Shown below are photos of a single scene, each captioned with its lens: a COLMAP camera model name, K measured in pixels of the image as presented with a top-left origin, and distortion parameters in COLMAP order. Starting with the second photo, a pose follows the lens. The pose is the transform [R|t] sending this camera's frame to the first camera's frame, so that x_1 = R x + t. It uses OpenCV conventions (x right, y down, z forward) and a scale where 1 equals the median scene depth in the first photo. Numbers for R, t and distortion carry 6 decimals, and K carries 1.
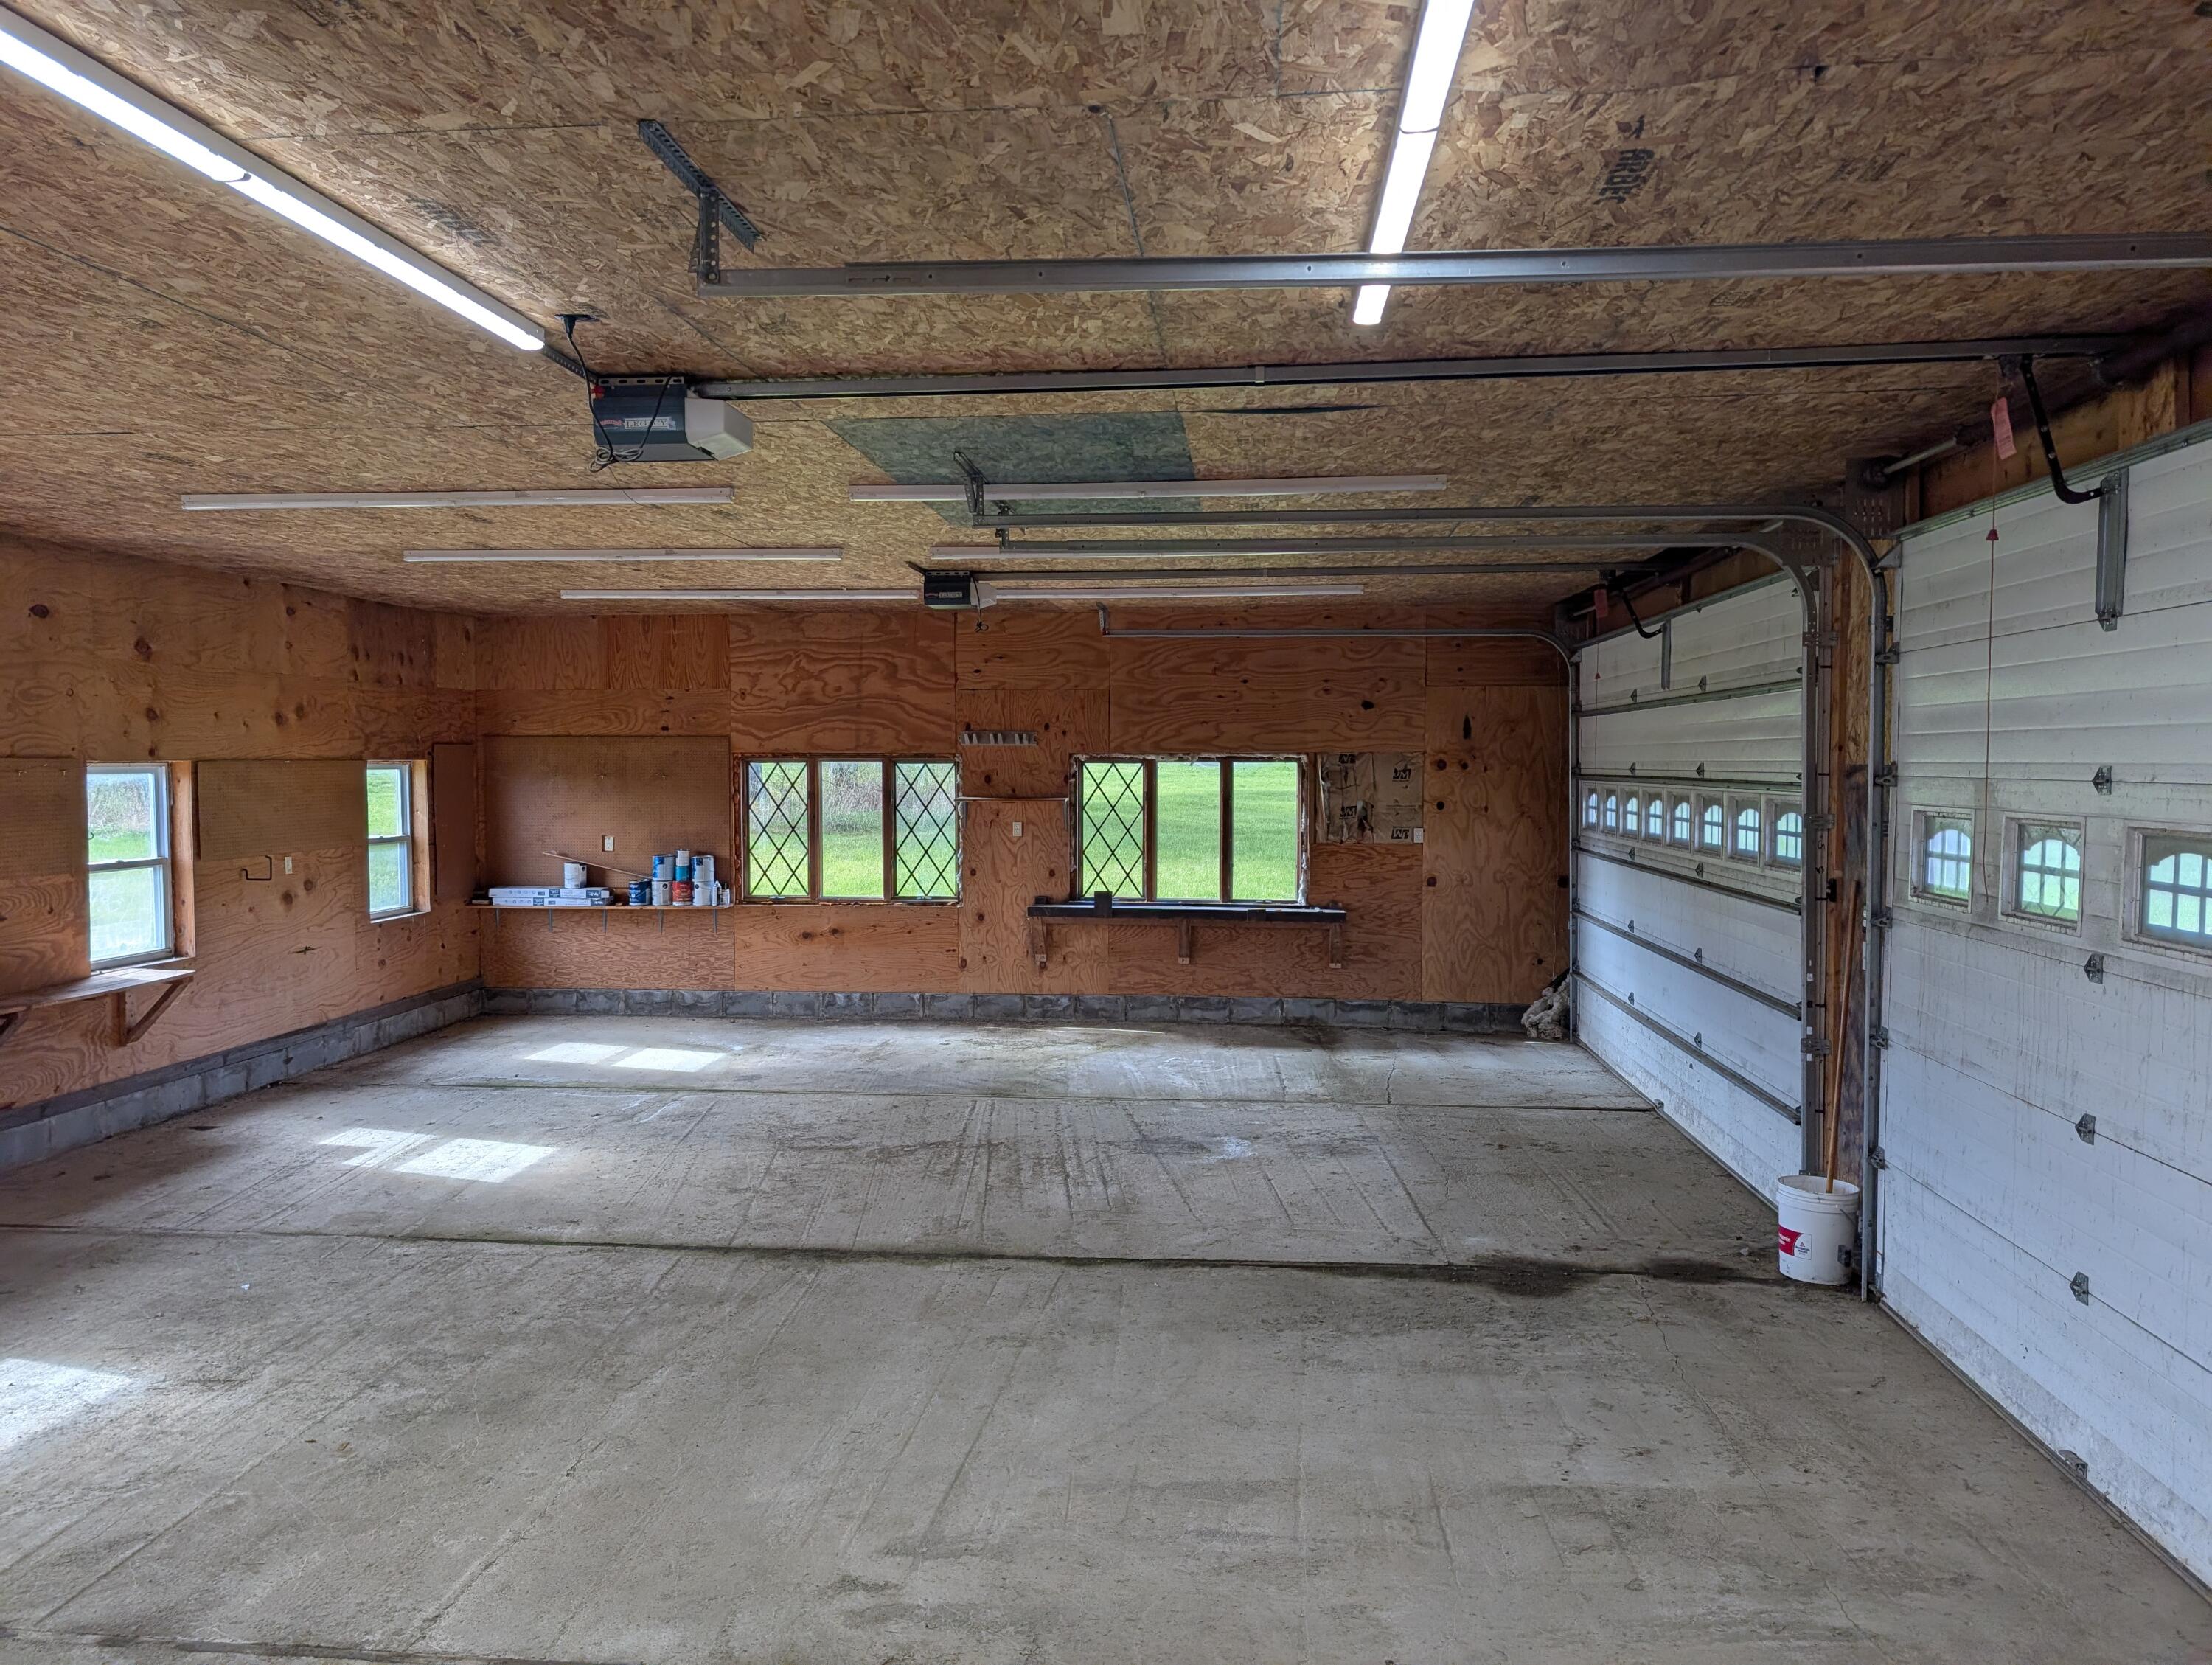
lens RADIAL K [[1582.2, 0, 1095.3], [0, 1582.2, 827.6], [0, 0, 1]] dist [0.035777, -0.031041]
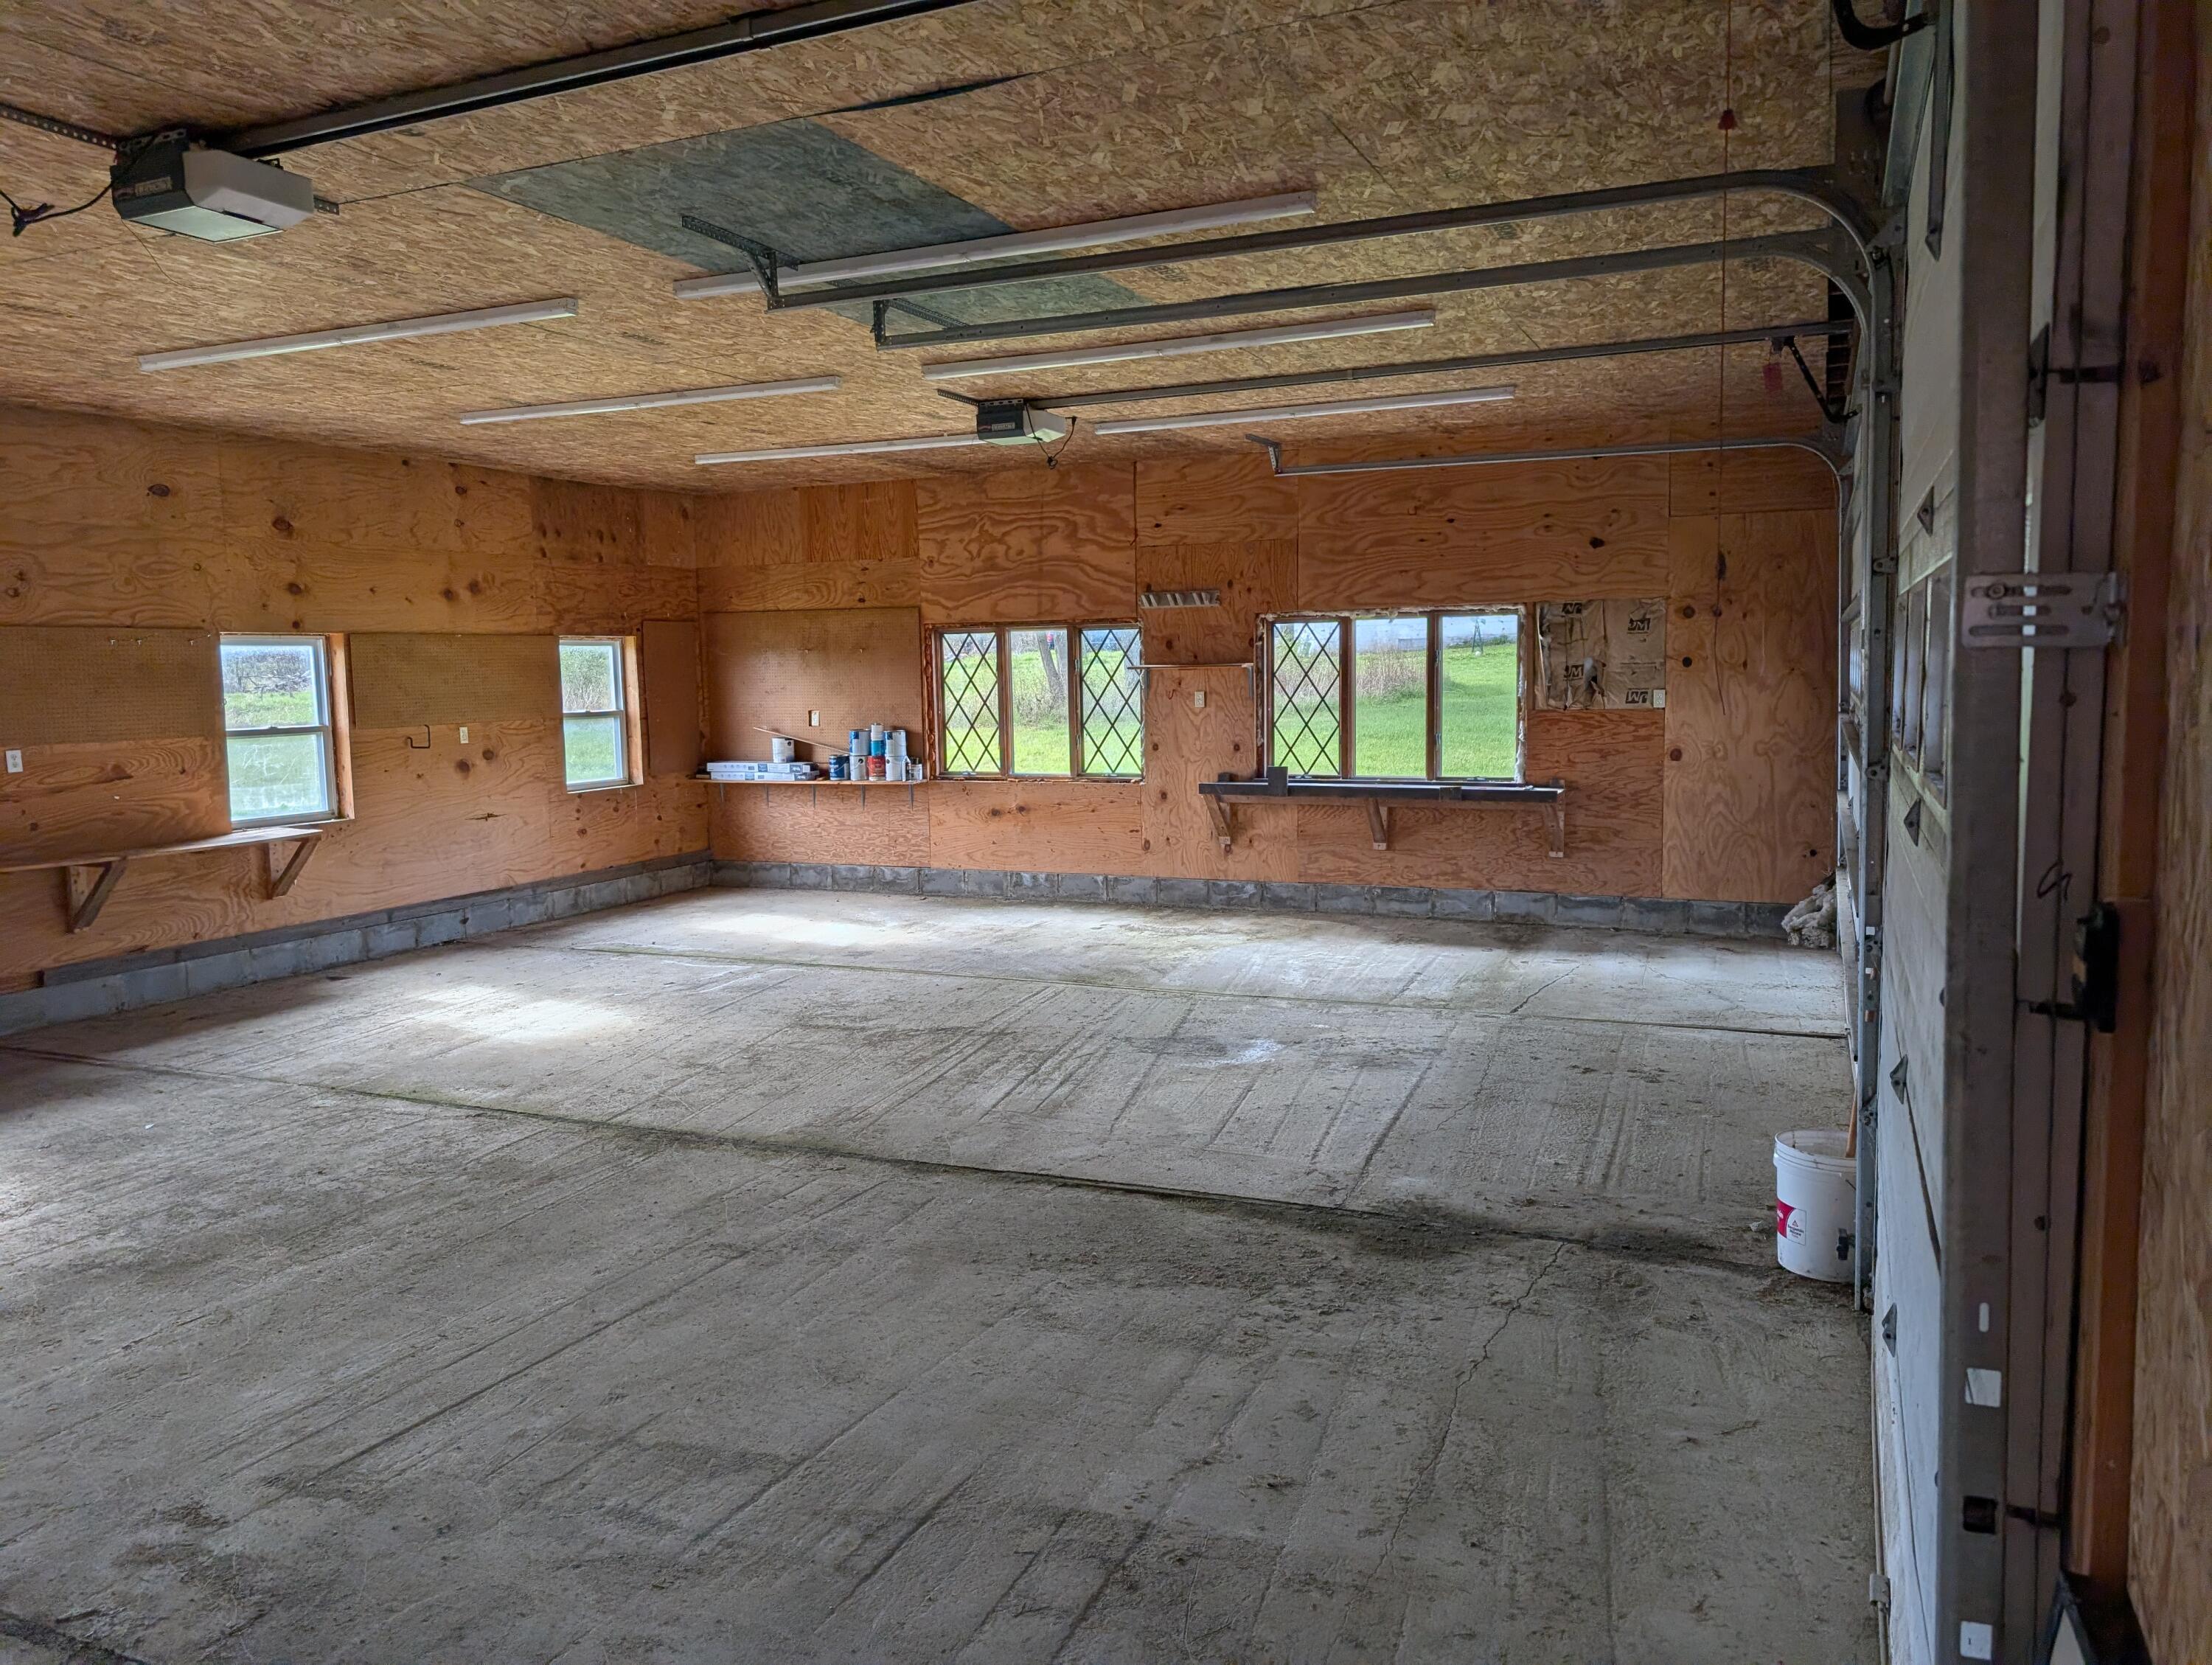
lens RADIAL K [[1582.2, 0, 1112.4], [0, 1582.2, 813.6], [0, 0, 1]] dist [0.035777, -0.031041]
pose [[0.949808, 0.010654, -0.312652, 0.258807], [0.006407, 0.998548, 0.053491, 0.025014], [0.312768, -0.052809, 0.948360, 0.159541]]
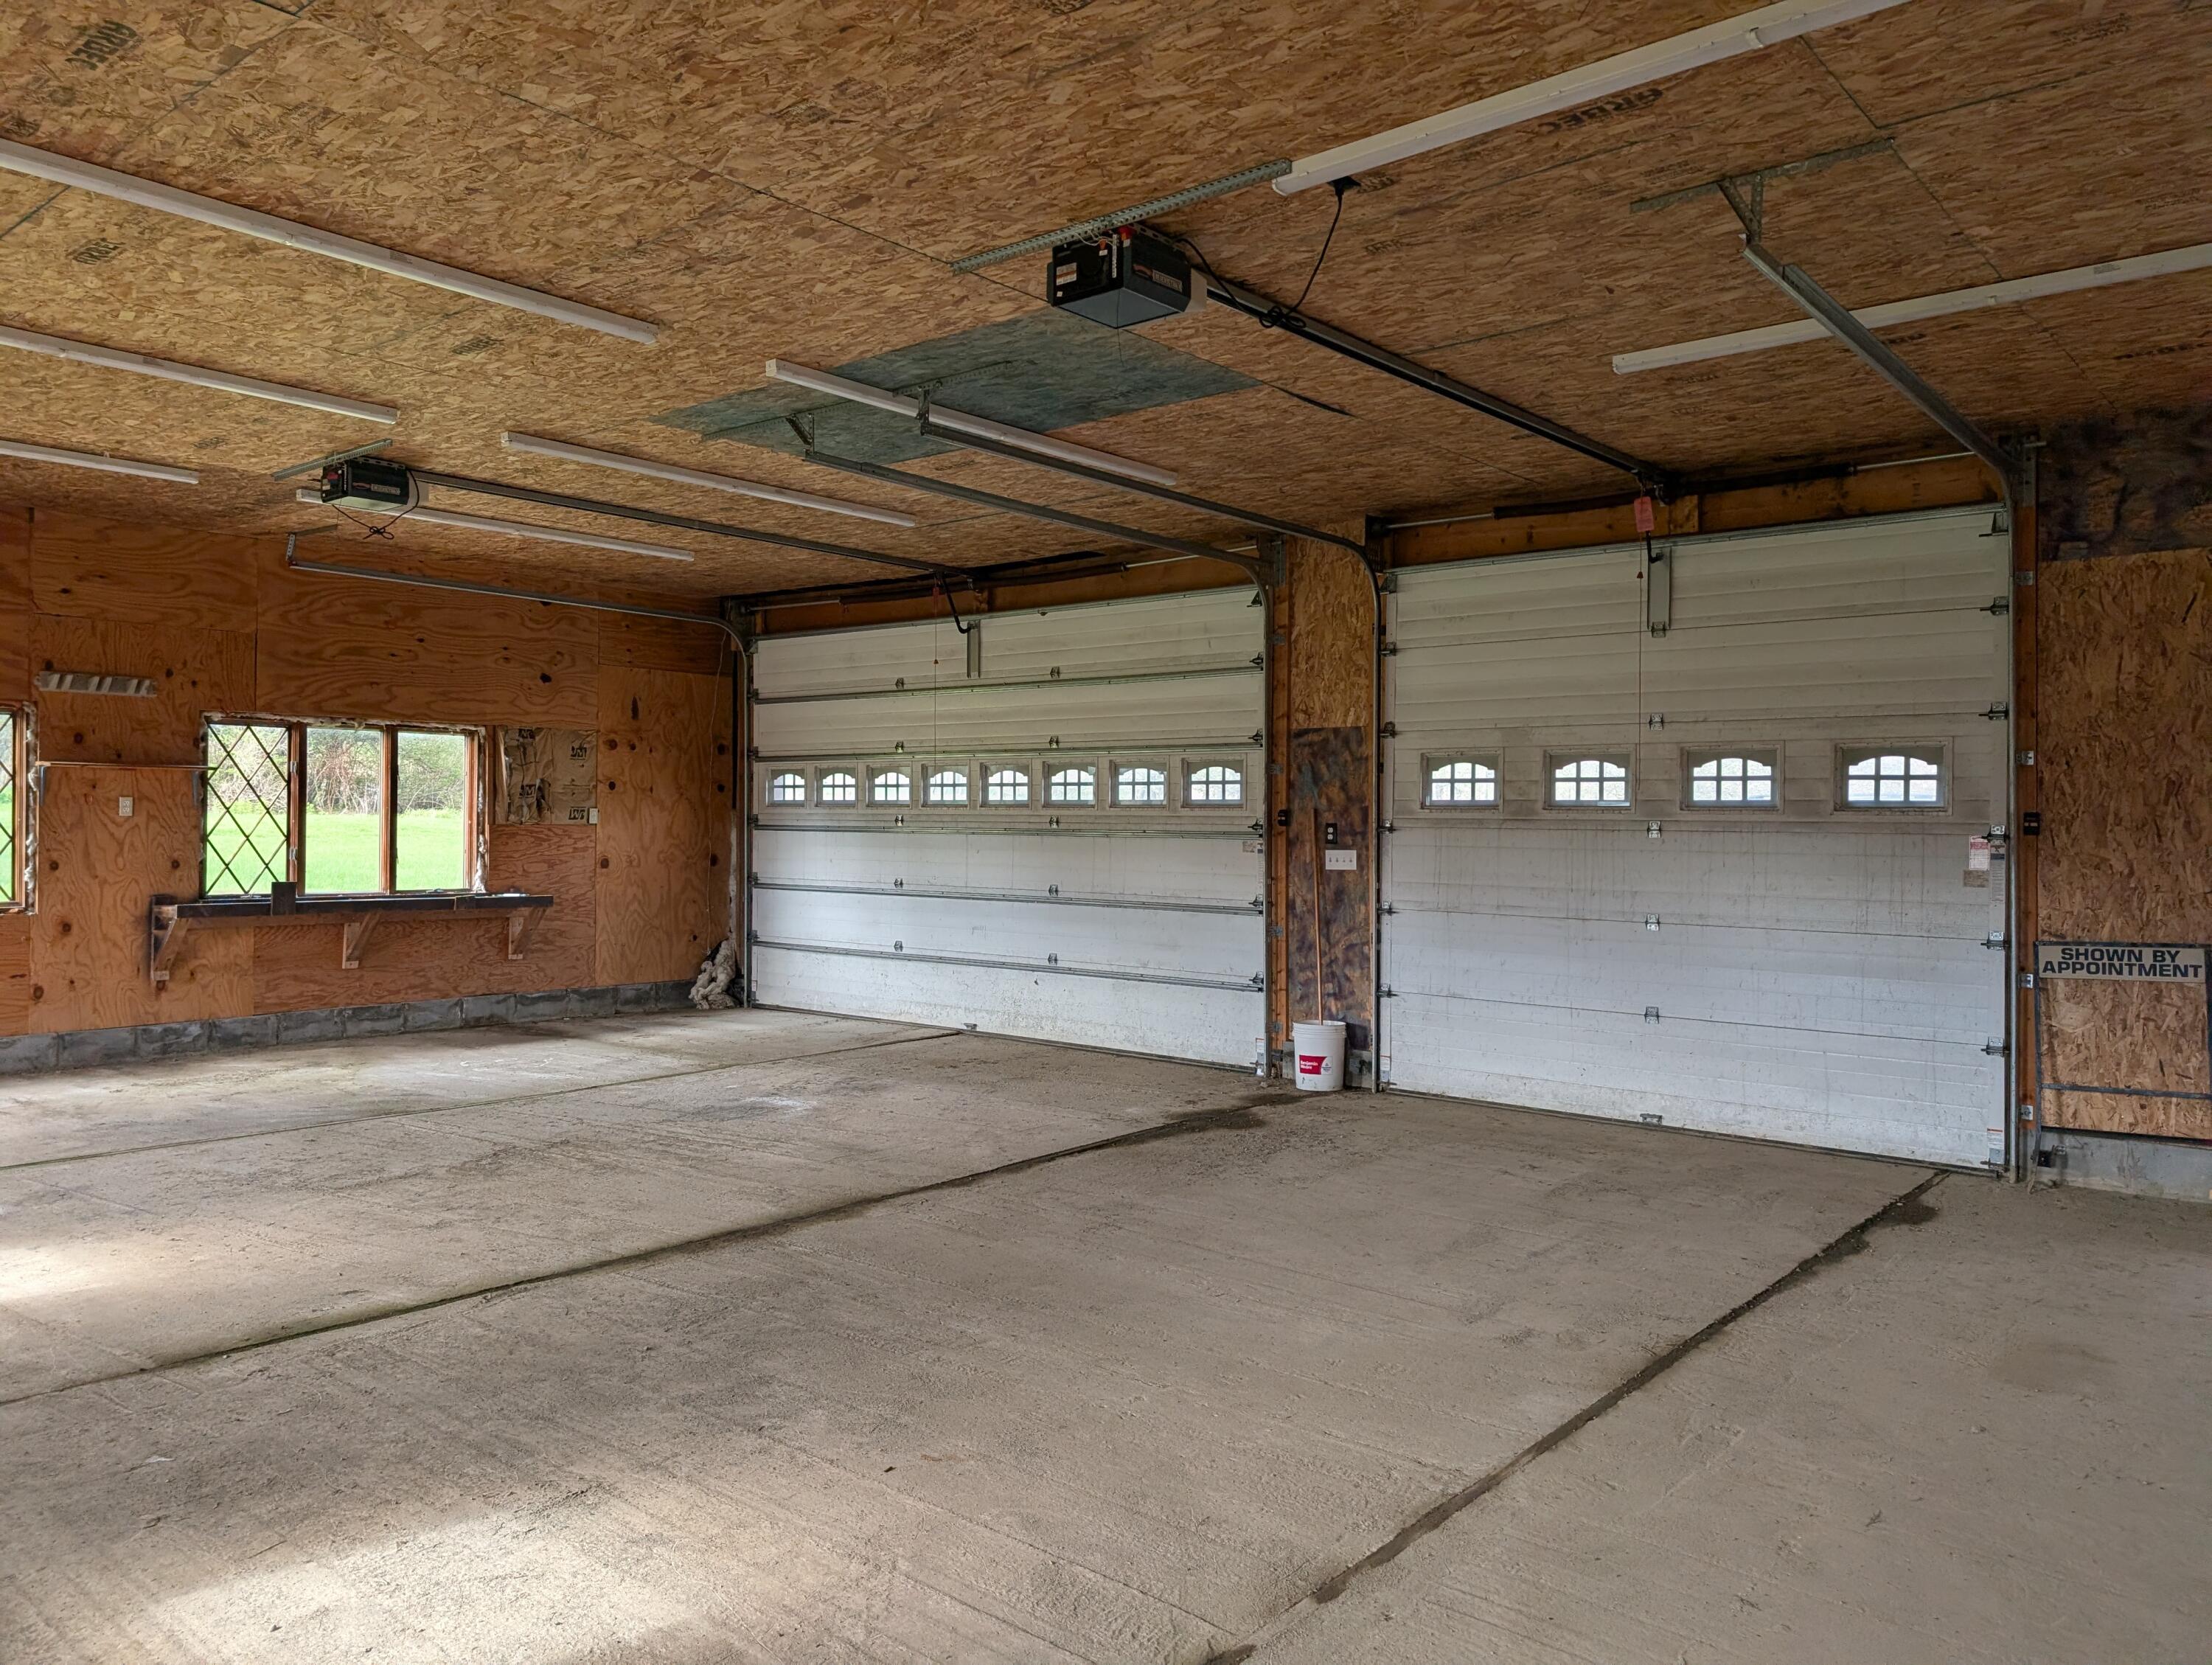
lens RADIAL K [[1582.2, 0, 1107.3], [0, 1582.2, 802.3], [0, 0, 1]] dist [0.035777, -0.031041]
pose [[0.563784, 0.014260, 0.825799, -0.569449], [0.025360, 0.999081, -0.034565, 0.051401], [-0.825533, 0.040430, 0.562904, 0.254256]]
